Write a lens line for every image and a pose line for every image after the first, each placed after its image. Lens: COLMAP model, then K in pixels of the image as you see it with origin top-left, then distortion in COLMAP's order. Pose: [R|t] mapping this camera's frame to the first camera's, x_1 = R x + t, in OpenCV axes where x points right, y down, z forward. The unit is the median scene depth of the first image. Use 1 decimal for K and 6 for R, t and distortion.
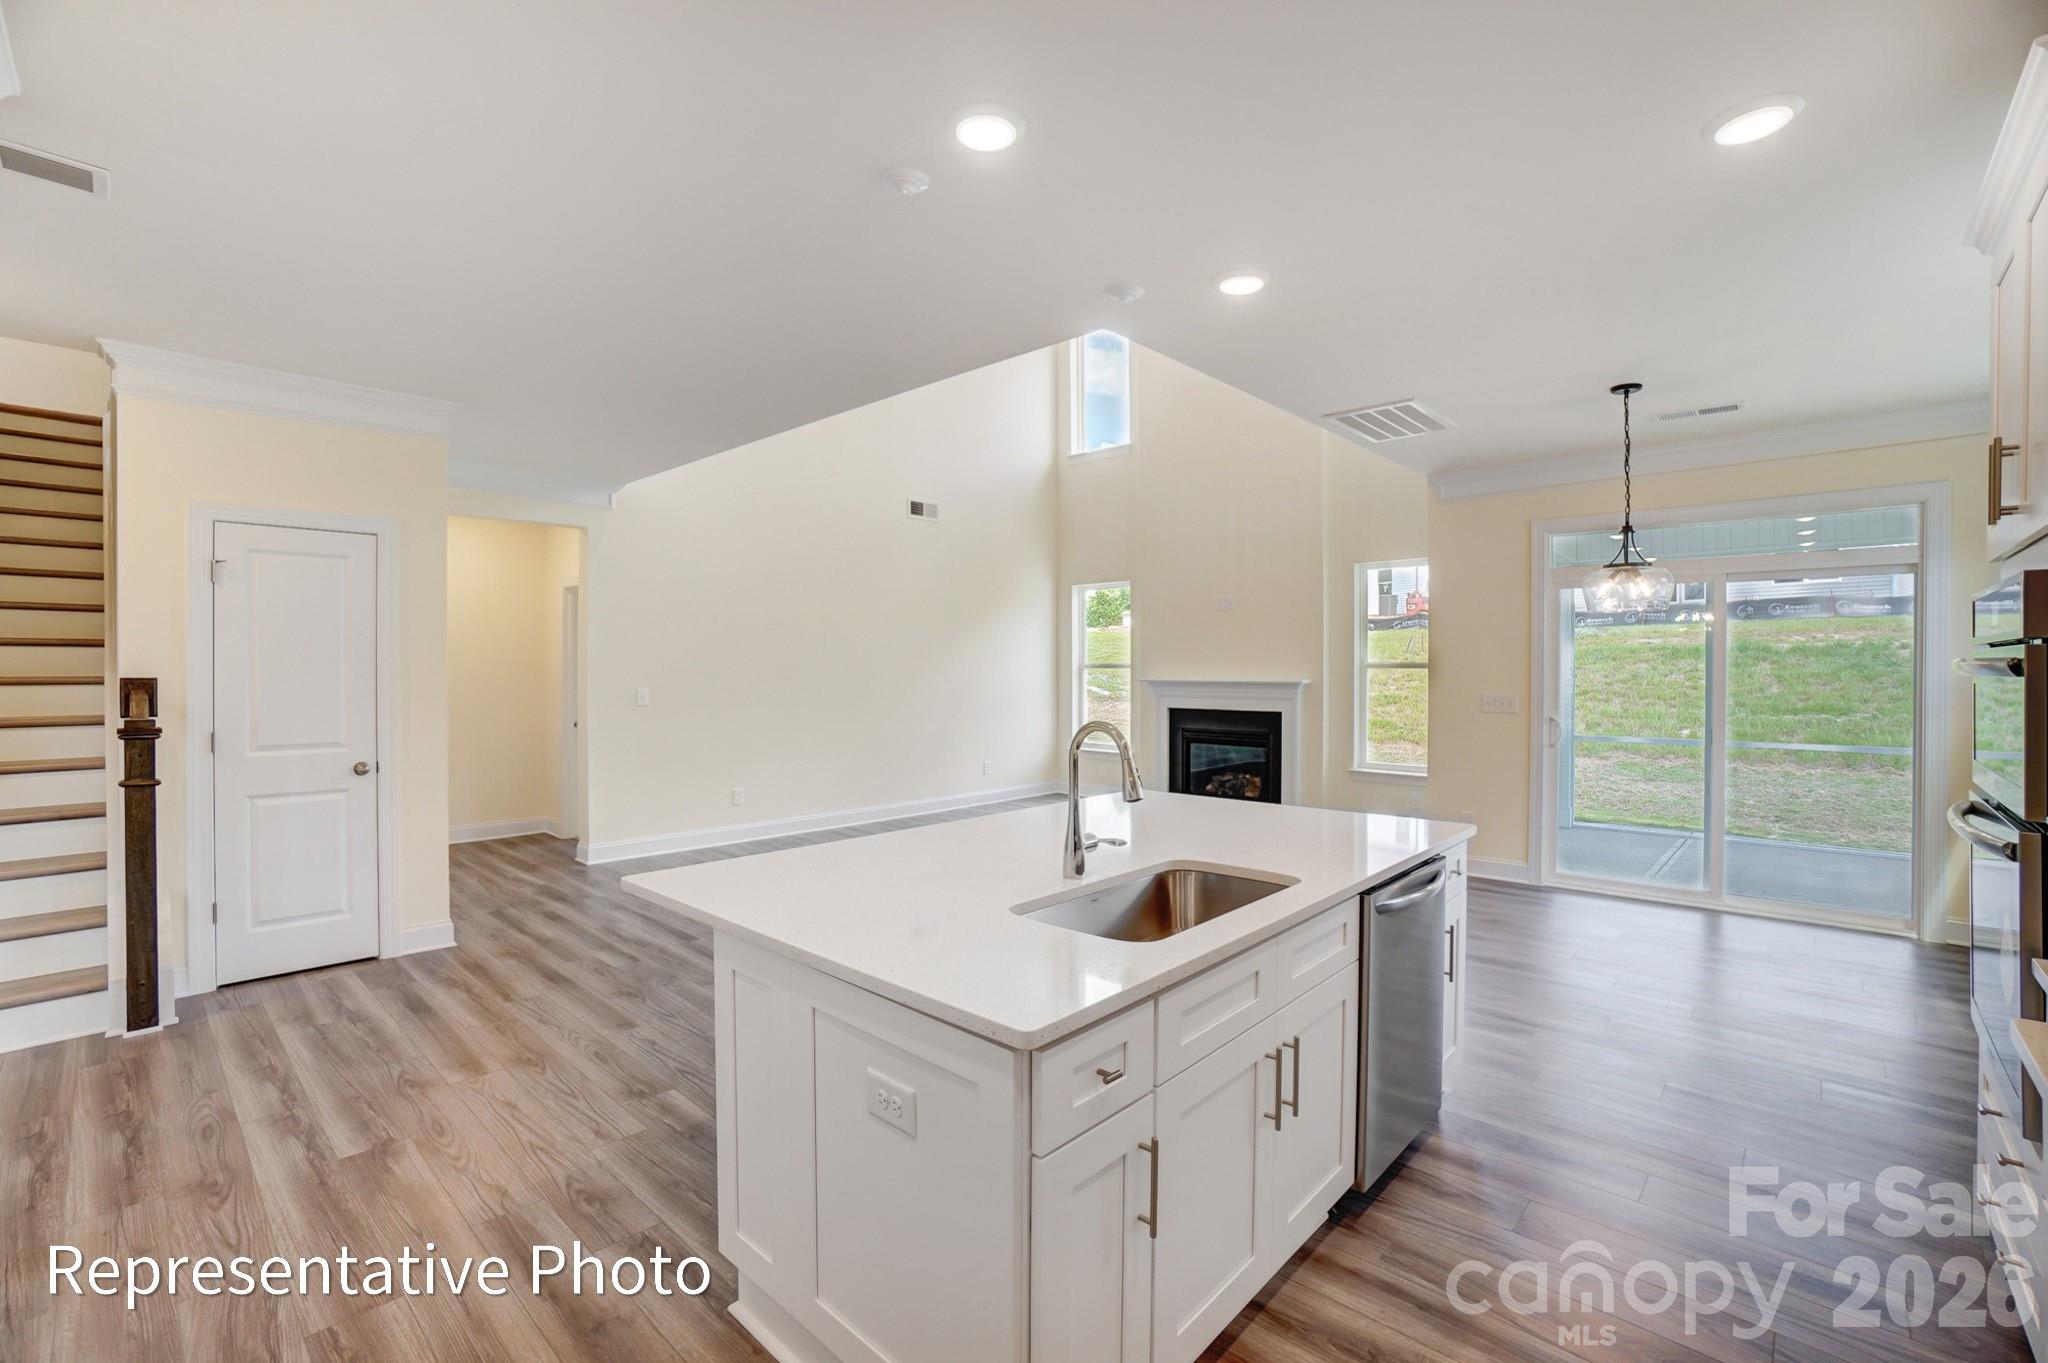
lens RADIAL K [[940.3, 0, 1024.0], [0, 940.3, 681.5], [0, 0, 1]] dist [-0.001016, -0.000143]
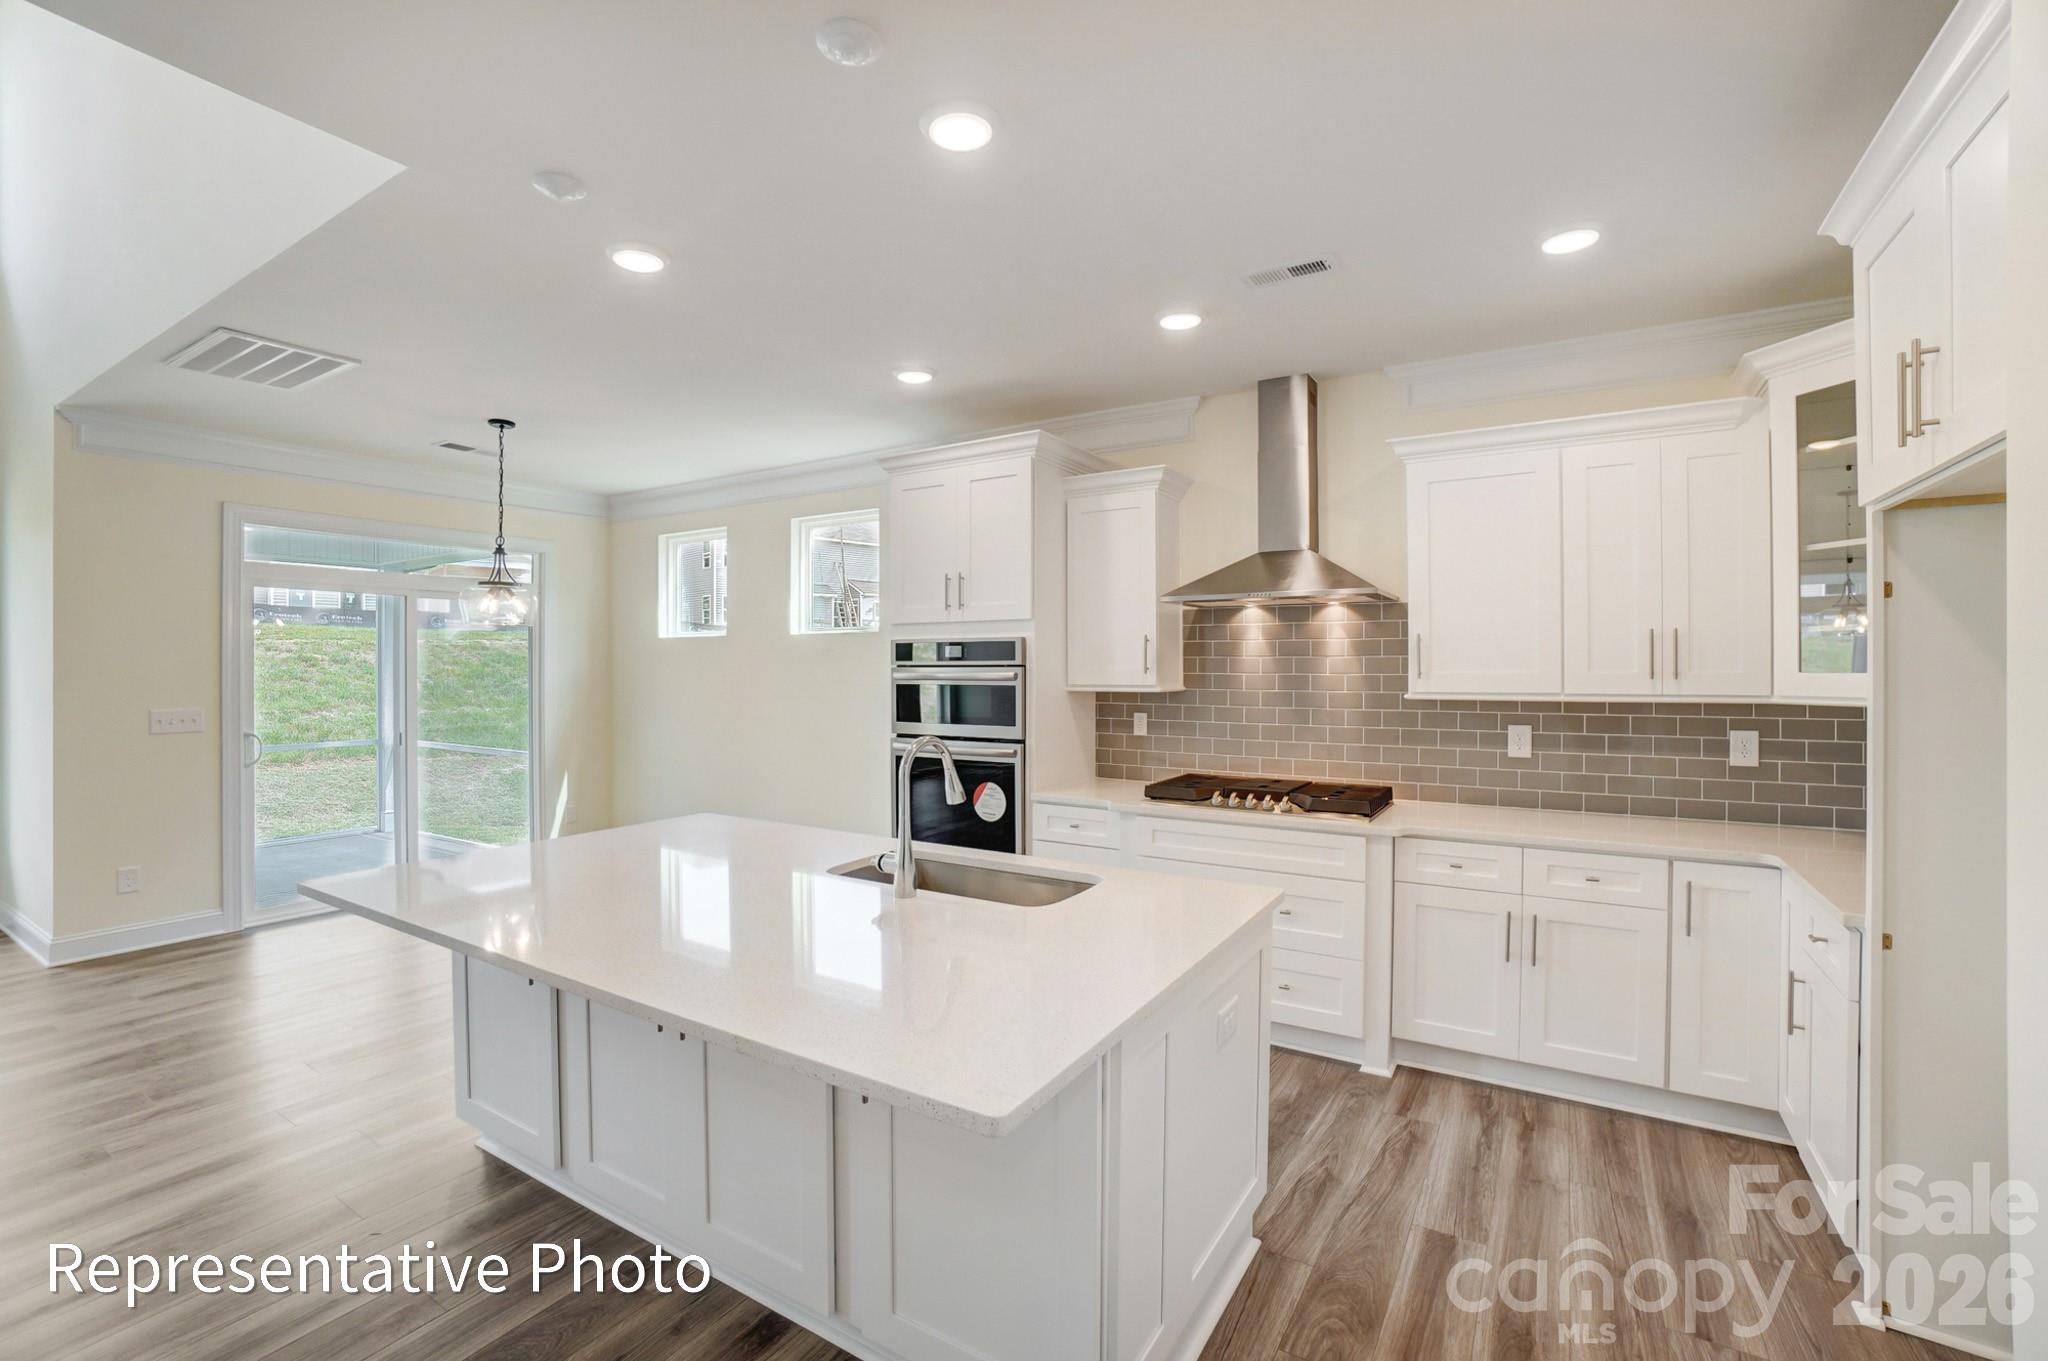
lens RADIAL K [[940.3, 0, 1024.0], [0, 940.3, 680.5], [0, 0, 1]] dist [-0.001016, -0.000143]
pose [[-0.113188, -0.003569, 0.993567, -0.491518], [0.011864, 0.999917, 0.004943, -0.008928], [-0.993503, 0.012347, -0.113136, 0.497528]]
